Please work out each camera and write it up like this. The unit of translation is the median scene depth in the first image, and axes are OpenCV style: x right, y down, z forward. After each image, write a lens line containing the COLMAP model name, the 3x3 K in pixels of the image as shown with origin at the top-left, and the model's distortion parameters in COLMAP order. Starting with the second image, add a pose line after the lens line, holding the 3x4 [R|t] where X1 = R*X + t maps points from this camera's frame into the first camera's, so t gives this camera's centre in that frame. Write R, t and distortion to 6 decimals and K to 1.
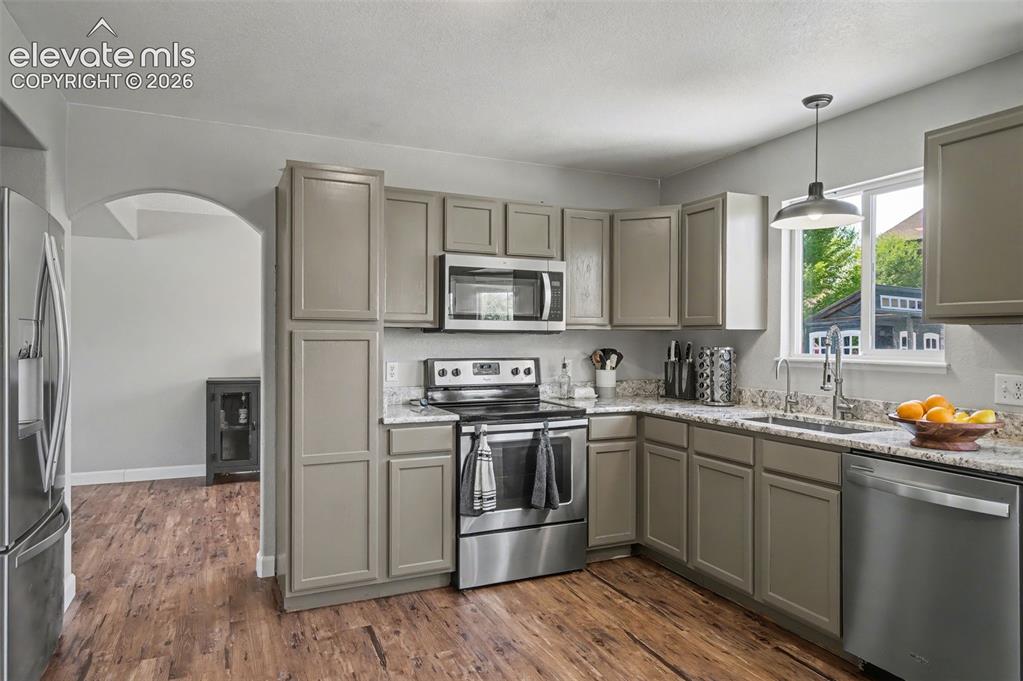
lens RADIAL K [[617.5, 0, 513.8], [0, 617.5, 343.5], [0, 0, 1]] dist [0.016207, -0.000998]
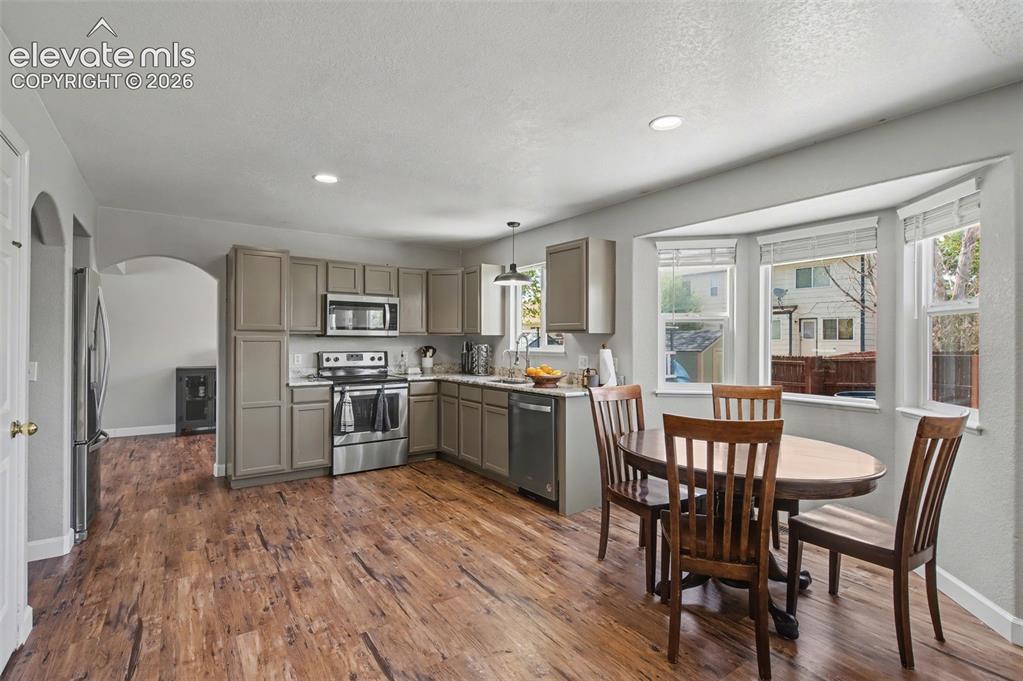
lens RADIAL K [[473.0, 0, 508.4], [0, 473.0, 340.3], [0, 0, 1]] dist [-0.003147, 0.002189]
pose [[0.984814, -0.001115, 0.173609, 0.177460], [0.002693, 0.999957, -0.008851, 0.006425], [-0.173592, 0.009184, 0.984775, -0.473955]]
